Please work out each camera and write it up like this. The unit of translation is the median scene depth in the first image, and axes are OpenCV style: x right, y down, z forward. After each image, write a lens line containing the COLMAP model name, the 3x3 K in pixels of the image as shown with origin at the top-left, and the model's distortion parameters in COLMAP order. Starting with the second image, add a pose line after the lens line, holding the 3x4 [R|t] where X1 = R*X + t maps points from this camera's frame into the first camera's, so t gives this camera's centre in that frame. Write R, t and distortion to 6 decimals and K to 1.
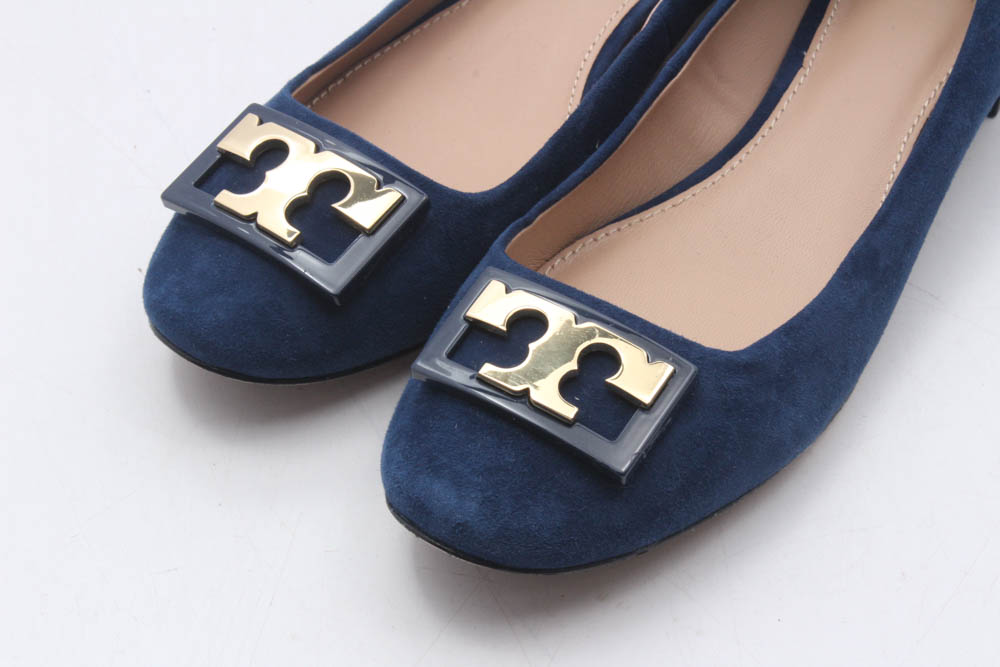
lens RADIAL K [[2423.2, 0, 506.5], [0, 2423.2, 337.9], [0, 0, 1]] dist [0.053445, 0.000000]
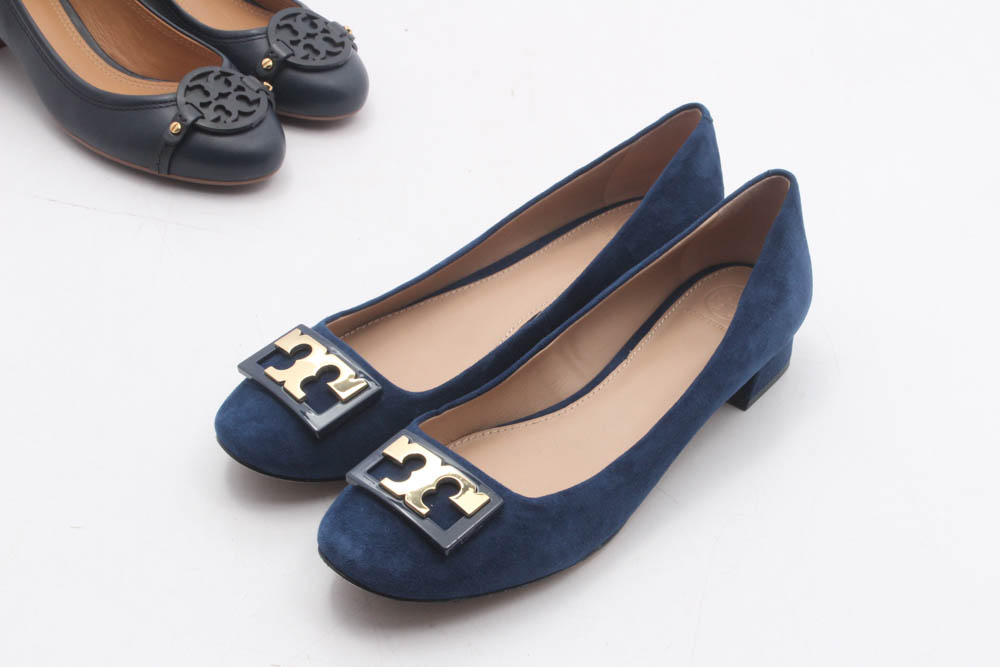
lens RADIAL K [[1929.9, 0, 496.8], [0, 1929.9, 328.4], [0, 0, 1]] dist [0.046132, 0.000000]
pose [[0.982354, 0.157561, -0.100772, 0.182420], [-0.171495, 0.973828, -0.149159, 0.093666], [0.074633, 0.163809, 0.983665, -0.374073]]
